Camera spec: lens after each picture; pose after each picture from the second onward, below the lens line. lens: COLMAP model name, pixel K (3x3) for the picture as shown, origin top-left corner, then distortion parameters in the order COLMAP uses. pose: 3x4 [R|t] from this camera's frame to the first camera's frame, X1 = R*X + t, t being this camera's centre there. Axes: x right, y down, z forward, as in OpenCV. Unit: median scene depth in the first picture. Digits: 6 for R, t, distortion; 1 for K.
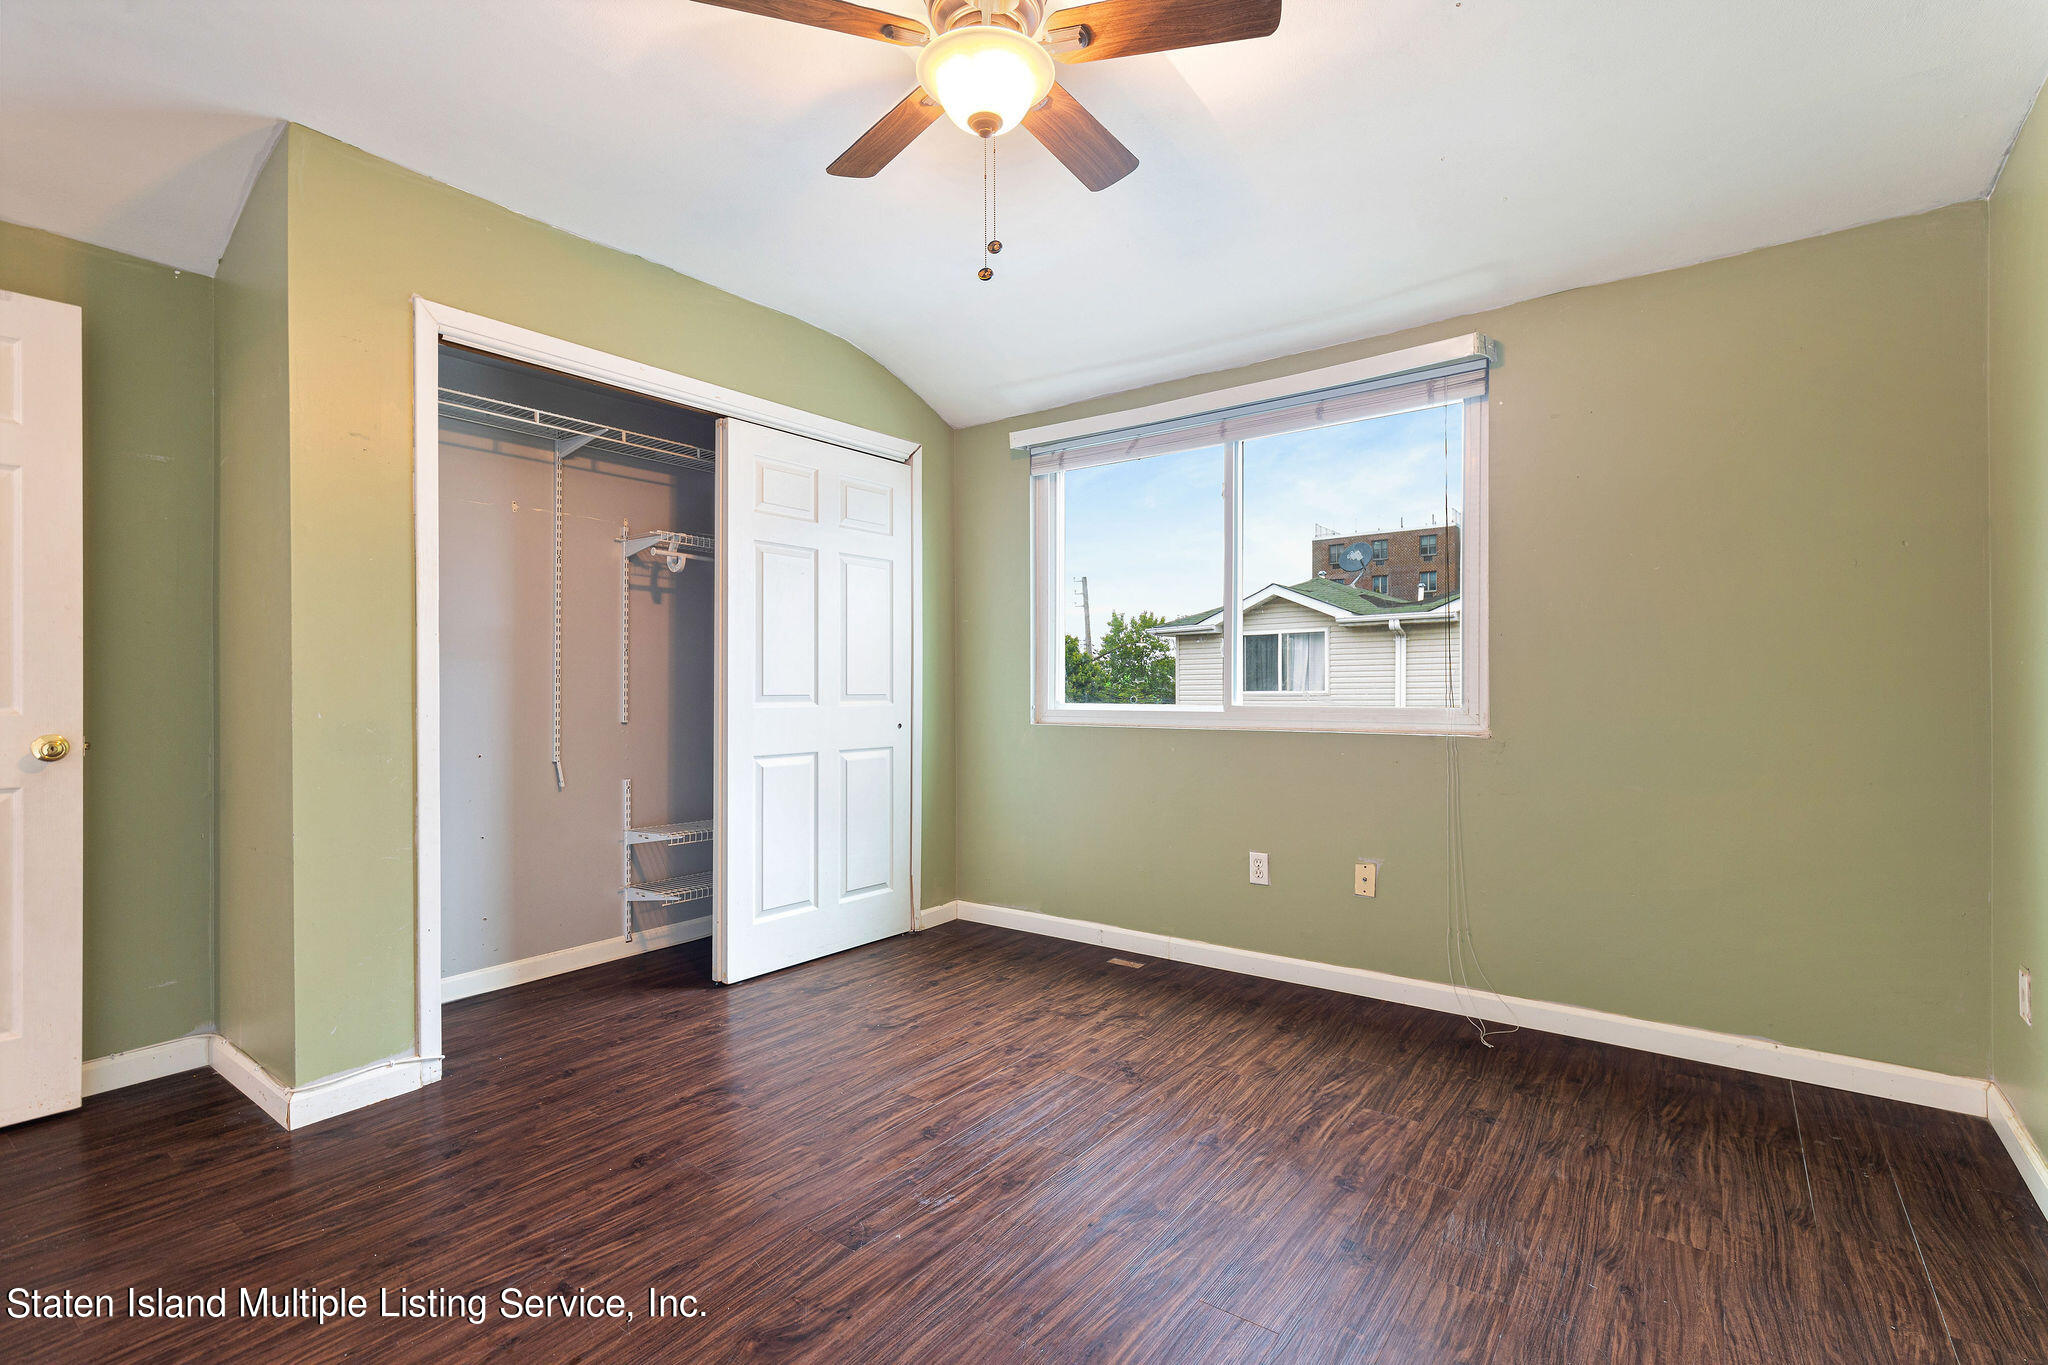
lens RADIAL K [[926.7, 0, 1024.0], [0, 926.7, 682.5], [0, 0, 1]] dist [0.010106, -0.000378]
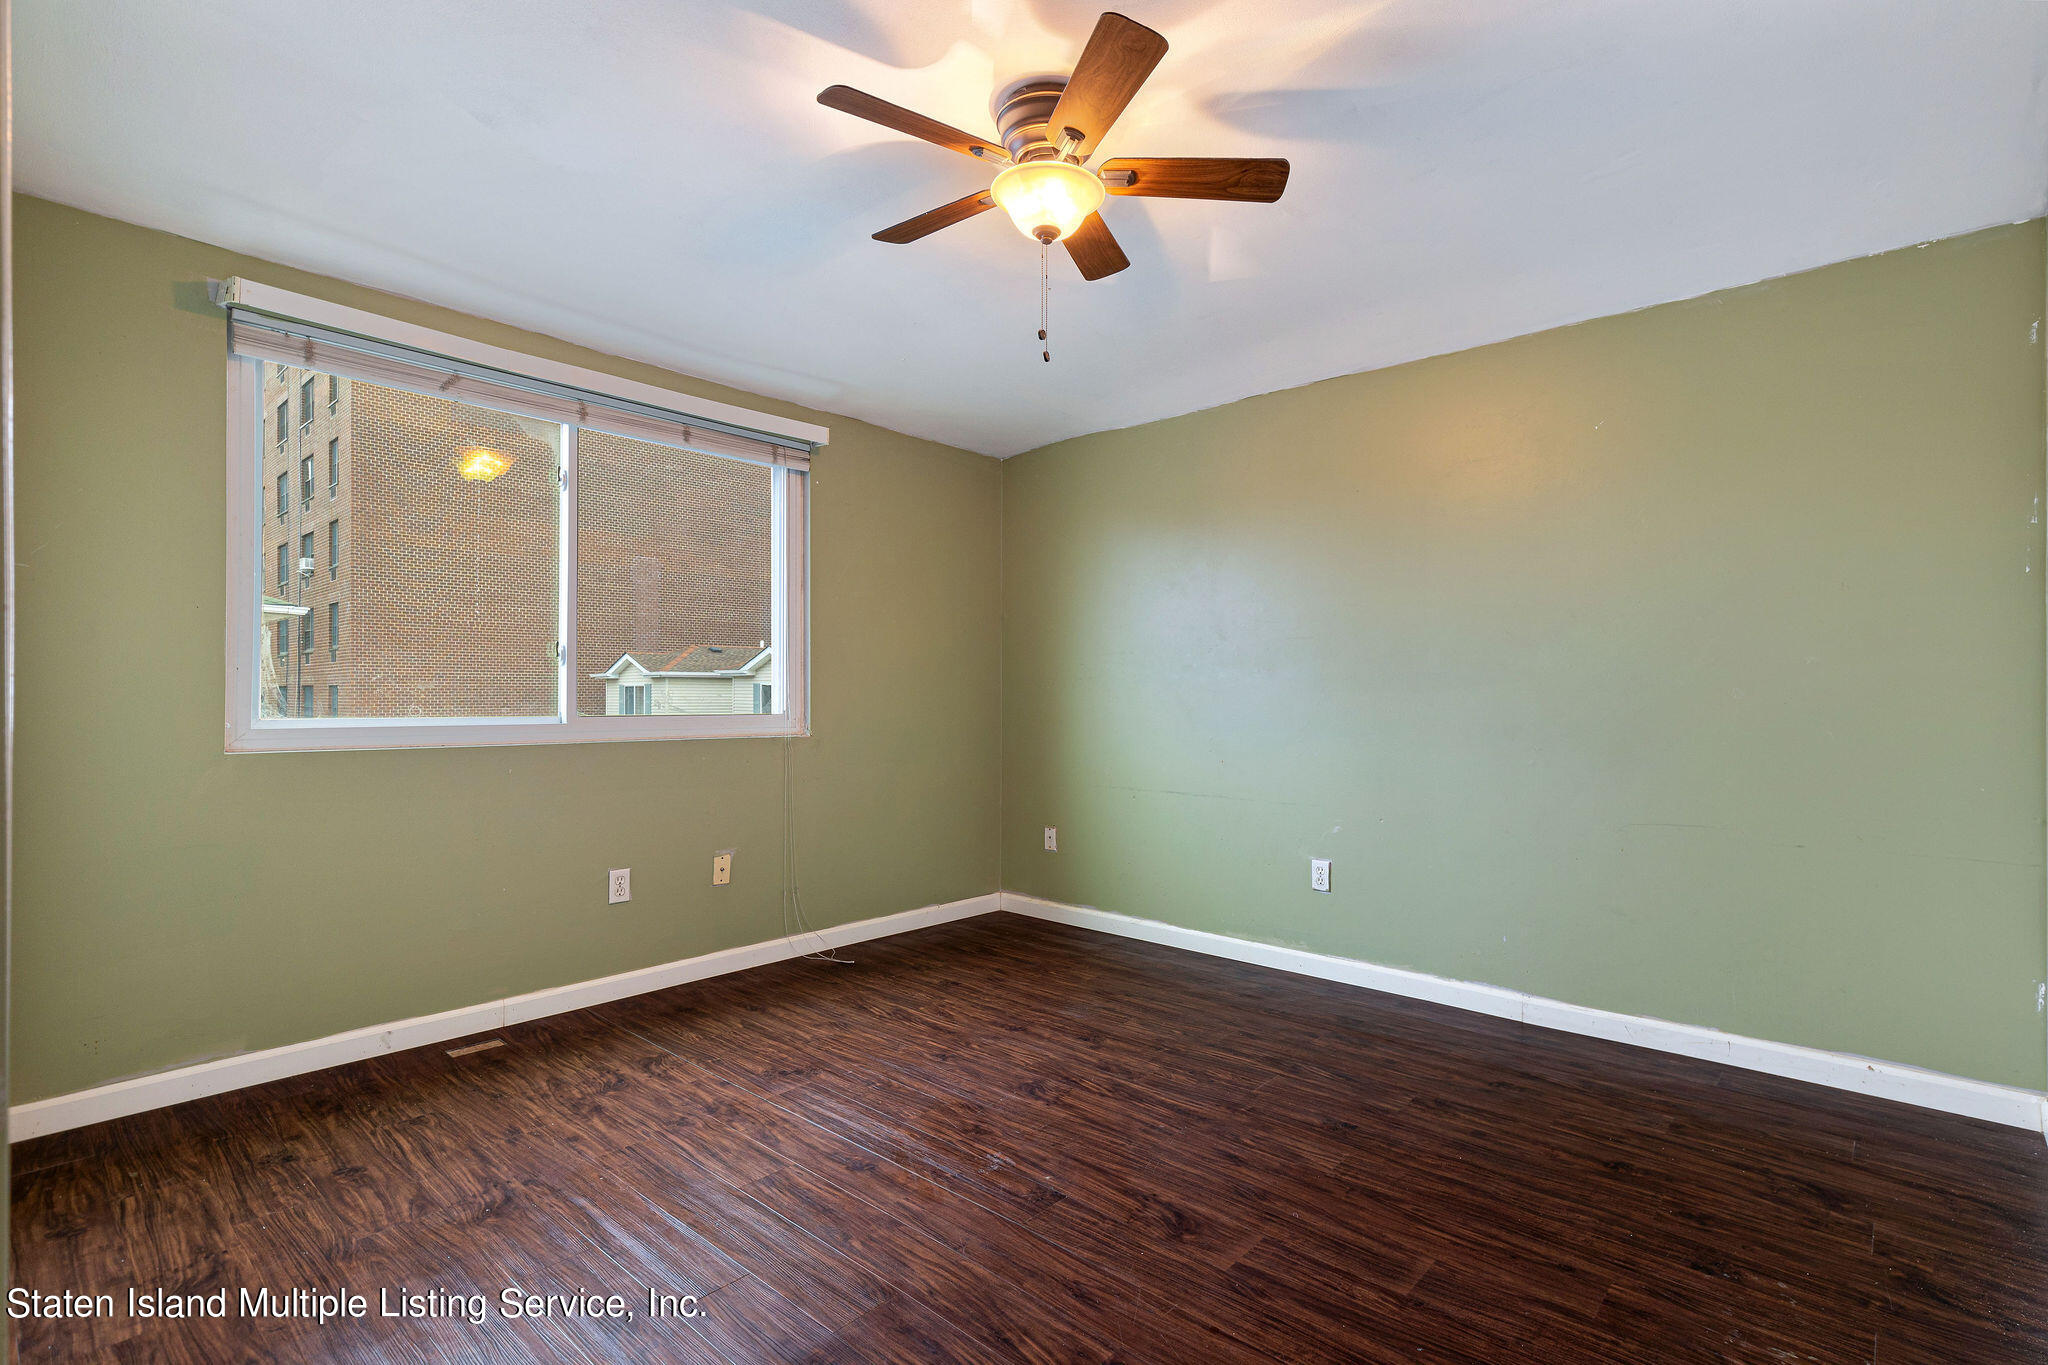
lens RADIAL K [[968.8, 0, 1028.2], [0, 968.8, 691.3], [0, 0, 1]] dist [0.022119, -0.000422]
pose [[0.097508, 0.011581, 0.995167, -0.839002], [-0.008057, 0.999909, -0.010847, 0.008572], [-0.995202, -0.006960, 0.097593, 0.574940]]
